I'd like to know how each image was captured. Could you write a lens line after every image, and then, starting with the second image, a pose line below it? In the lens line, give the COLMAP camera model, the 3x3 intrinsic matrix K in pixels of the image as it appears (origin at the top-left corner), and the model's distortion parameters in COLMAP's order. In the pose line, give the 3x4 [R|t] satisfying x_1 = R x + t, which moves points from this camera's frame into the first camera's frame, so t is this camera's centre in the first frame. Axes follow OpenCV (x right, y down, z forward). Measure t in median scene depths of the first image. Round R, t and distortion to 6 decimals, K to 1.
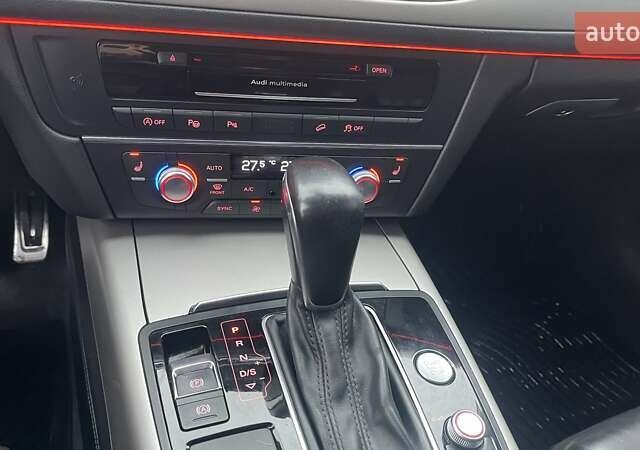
lens RADIAL K [[605.0, 0, 322.4], [0, 605.0, 231.5], [0, 0, 1]] dist [0.024288, 0.000000]
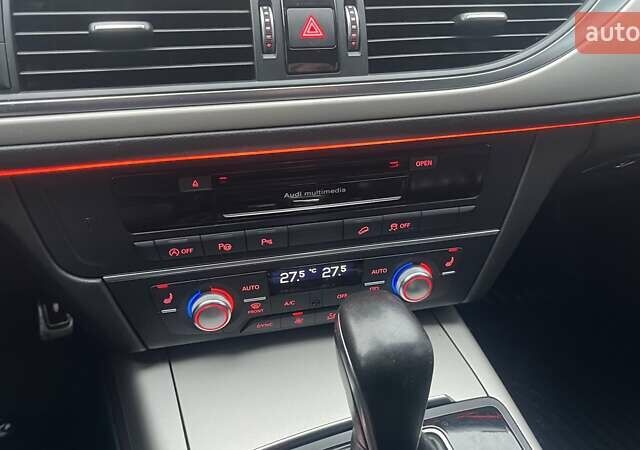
lens RADIAL K [[605.0, 0, 322.0], [0, 605.0, 221.5], [0, 0, 1]] dist [0.024288, 0.000000]
pose [[0.995414, -0.091741, -0.027114, -0.038593], [0.092515, 0.995294, 0.028820, -0.215866], [0.024343, -0.031196, 0.999217, 0.102965]]
